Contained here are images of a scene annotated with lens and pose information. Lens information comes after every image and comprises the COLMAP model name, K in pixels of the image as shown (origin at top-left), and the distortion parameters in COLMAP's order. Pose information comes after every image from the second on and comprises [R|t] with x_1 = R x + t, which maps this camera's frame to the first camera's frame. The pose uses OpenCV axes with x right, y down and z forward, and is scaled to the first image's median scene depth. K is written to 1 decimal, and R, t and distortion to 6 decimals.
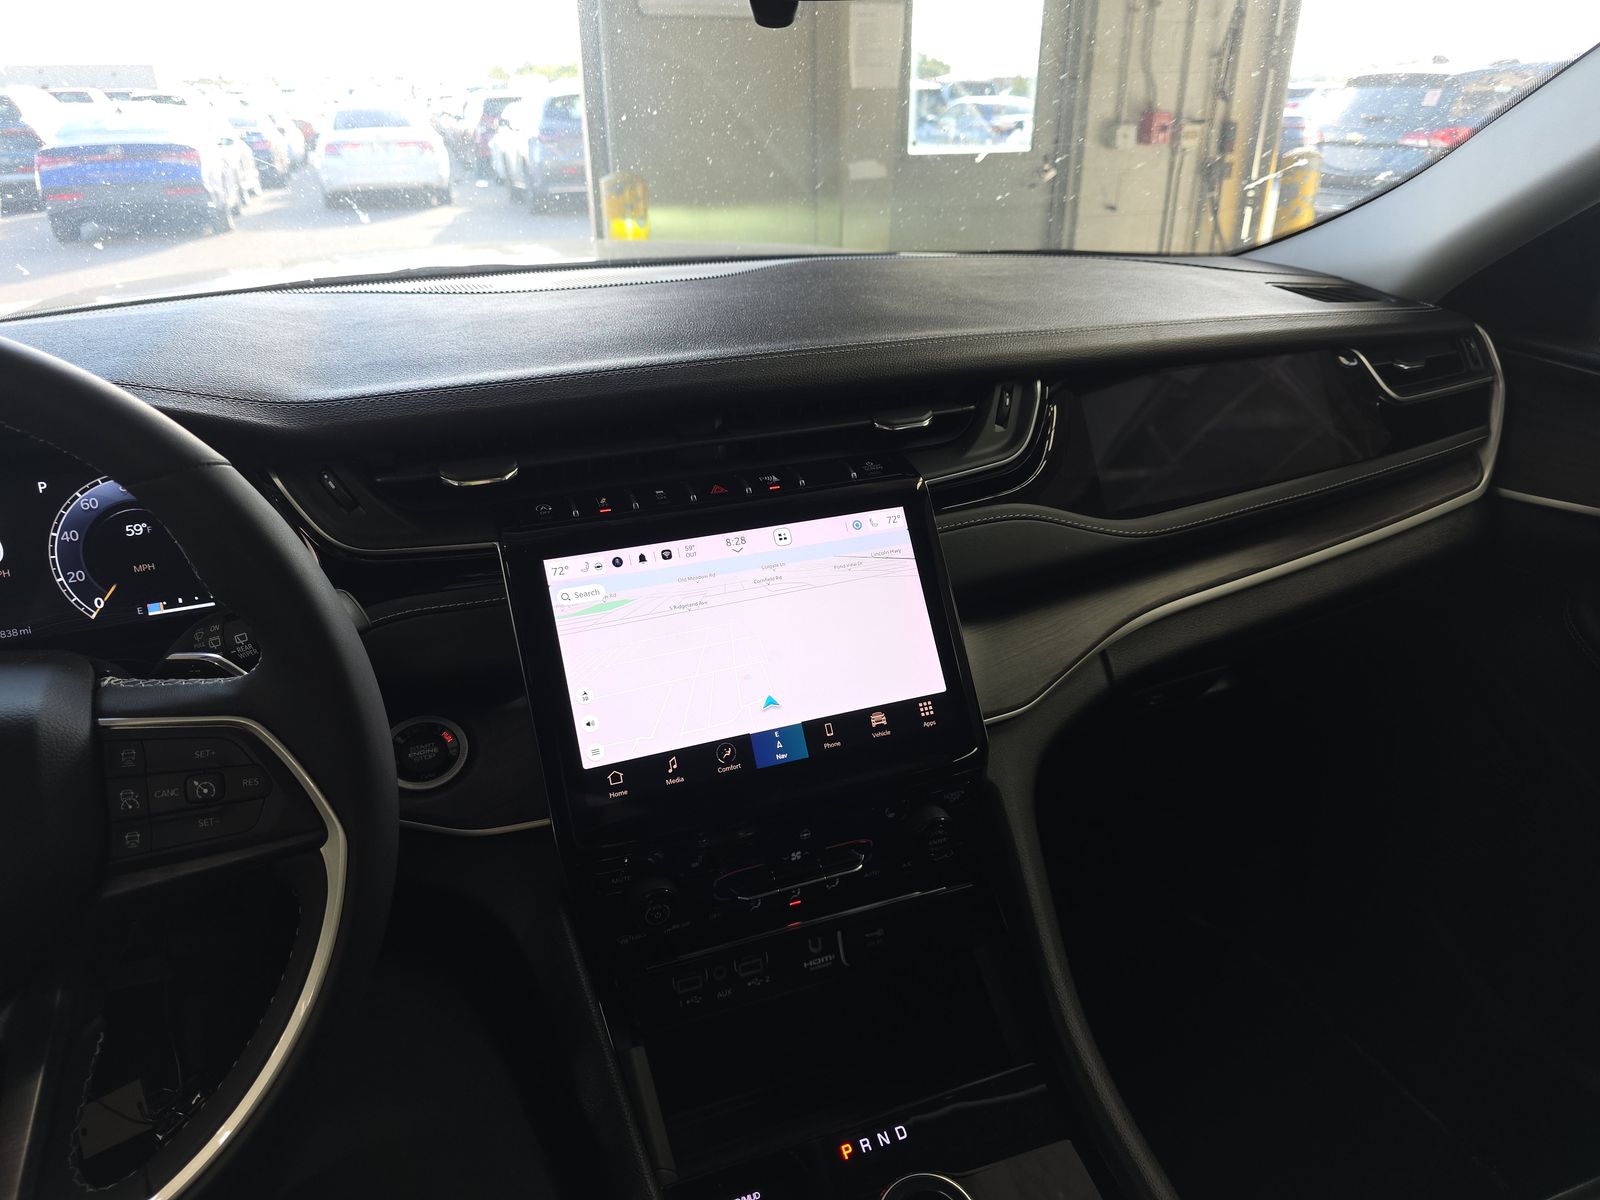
lens RADIAL K [[1080.2, 0, 800.0], [0, 1080.2, 600.0], [0, 0, 1]] dist [0.087350, -0.098610]
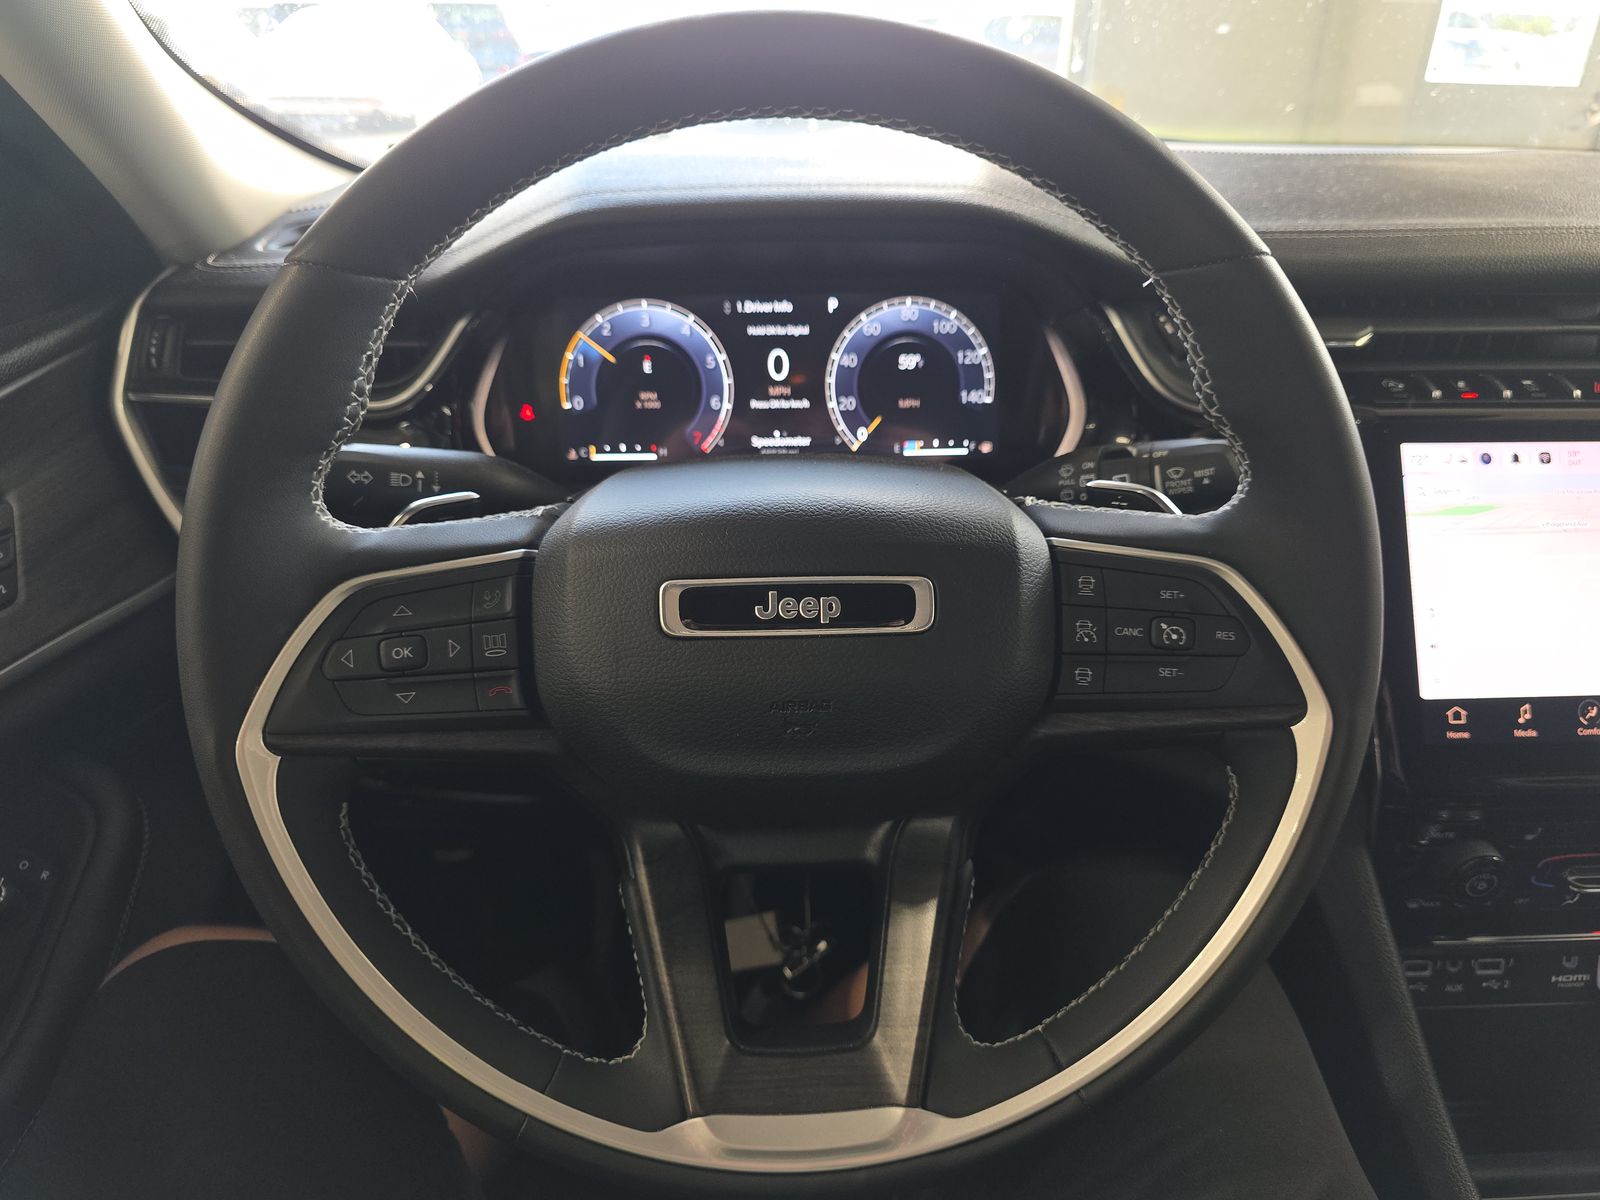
lens RADIAL K [[1091.5, 0, 797.5], [0, 1091.5, 624.8], [0, 0, 1]] dist [-0.000261, -0.003518]
pose [[0.949608, 0.169102, -0.263913, -0.415799], [-0.150849, 0.984622, 0.088111, 0.092623], [0.274755, -0.043860, 0.960513, 0.060268]]
